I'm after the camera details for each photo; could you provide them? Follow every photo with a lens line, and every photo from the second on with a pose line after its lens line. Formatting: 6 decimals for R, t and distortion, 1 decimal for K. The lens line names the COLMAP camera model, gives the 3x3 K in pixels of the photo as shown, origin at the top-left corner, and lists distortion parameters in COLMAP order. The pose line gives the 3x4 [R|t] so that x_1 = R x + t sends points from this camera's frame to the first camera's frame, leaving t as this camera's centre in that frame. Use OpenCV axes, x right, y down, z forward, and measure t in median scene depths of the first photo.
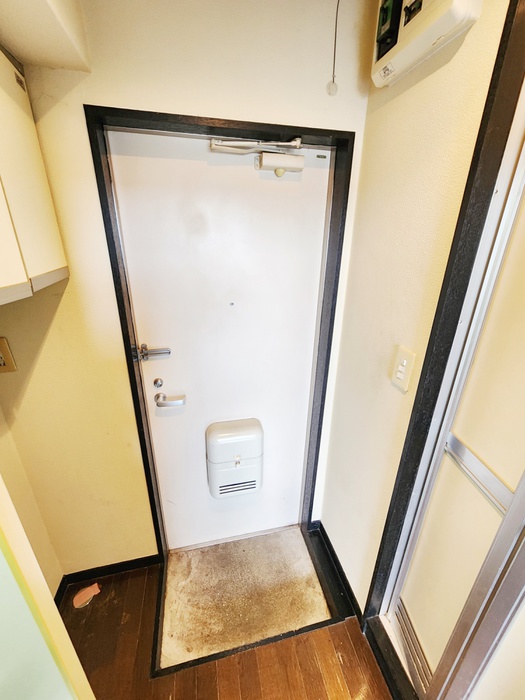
lens RADIAL K [[285.8, 0, 262.1], [0, 285.8, 354.2], [0, 0, 1]] dist [0.001676, 0.000556]
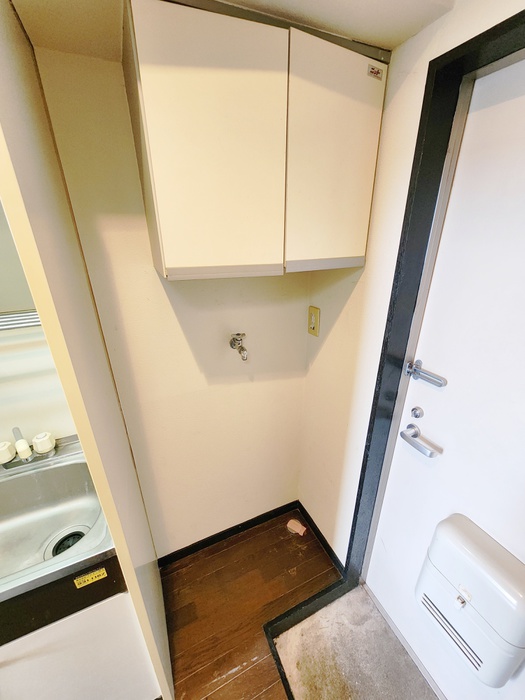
lens RADIAL K [[285.8, 0, 264.8], [0, 285.8, 352.6], [0, 0, 1]] dist [0.001676, 0.000556]
pose [[0.202991, 0.364212, -0.908925, 0.205538], [-0.347643, 0.894584, 0.280826, -0.120711], [0.915390, 0.258977, 0.308208, 0.332171]]
